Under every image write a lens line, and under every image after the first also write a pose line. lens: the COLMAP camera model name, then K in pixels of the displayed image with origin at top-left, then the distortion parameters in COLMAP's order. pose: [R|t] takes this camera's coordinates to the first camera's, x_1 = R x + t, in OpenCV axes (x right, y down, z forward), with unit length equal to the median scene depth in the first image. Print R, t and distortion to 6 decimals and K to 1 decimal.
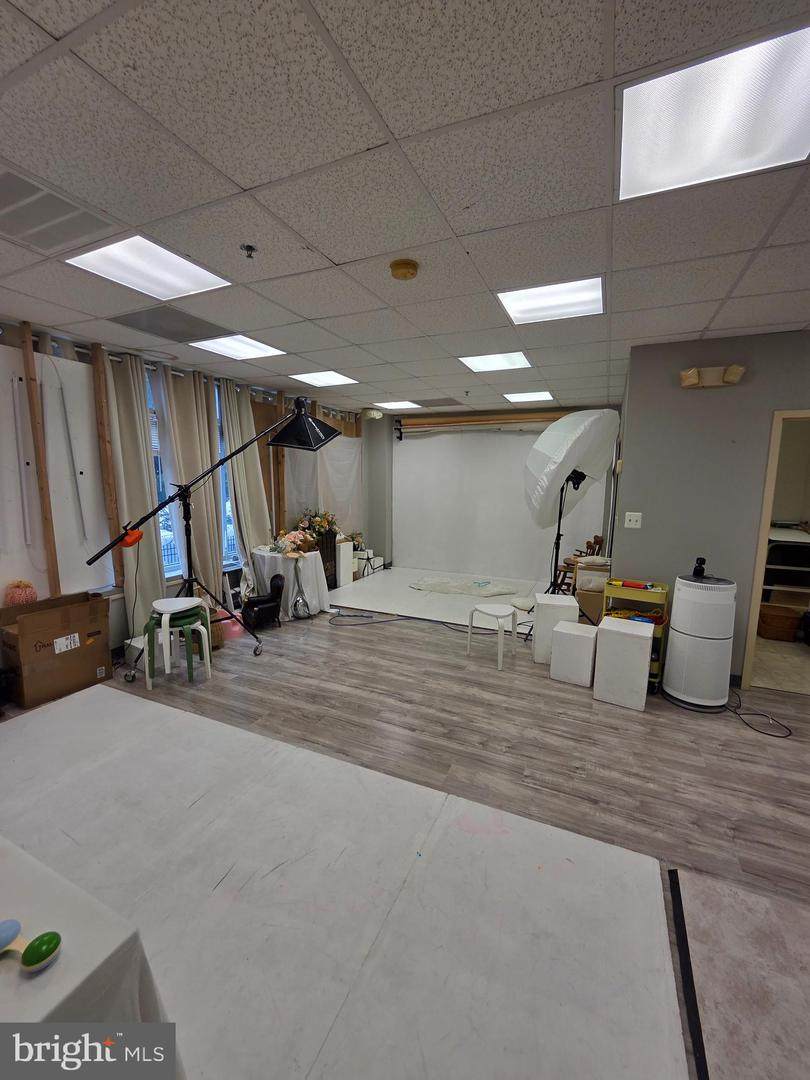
lens RADIAL K [[437.1, 0, 405.0], [0, 437.1, 540.0], [0, 0, 1]] dist [0.000344, 0.000038]
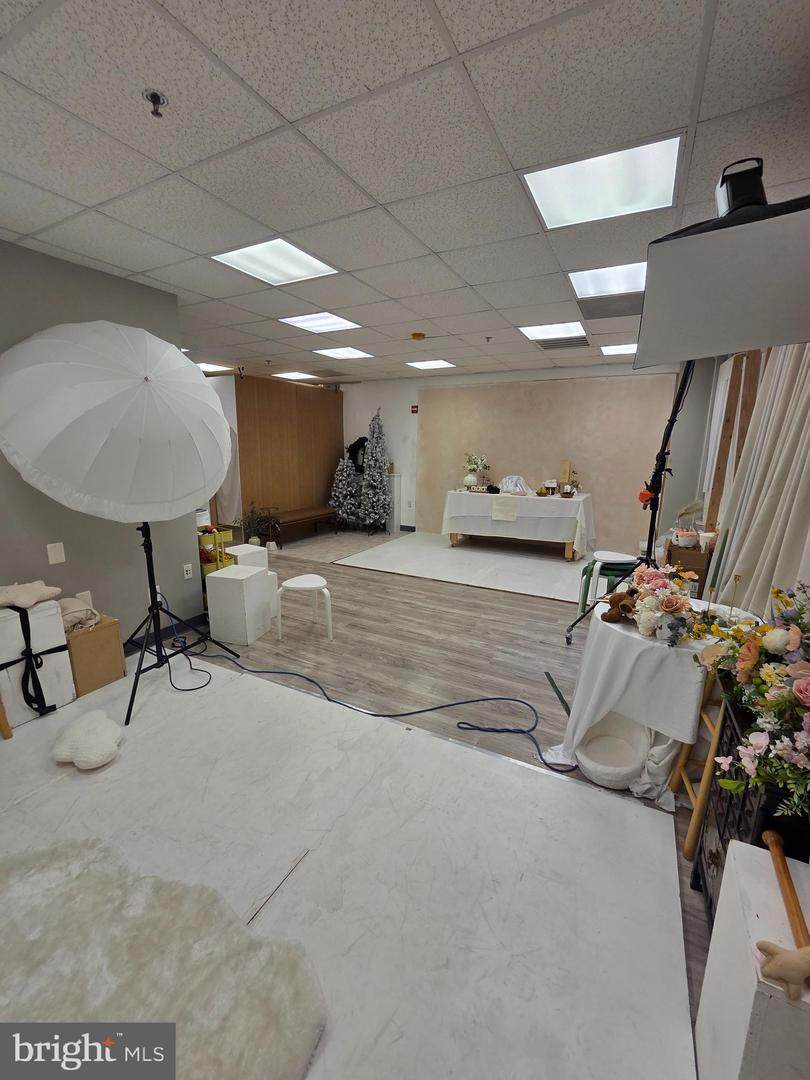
lens RADIAL K [[437.1, 0, 405.0], [0, 437.1, 540.0], [0, 0, 1]] dist [0.000344, 0.000038]
pose [[-0.998012, -0.035858, 0.051831, -0.048623], [-0.015316, 0.935711, 0.352435, -0.278763], [-0.061136, 0.350941, -0.934400, 2.040250]]
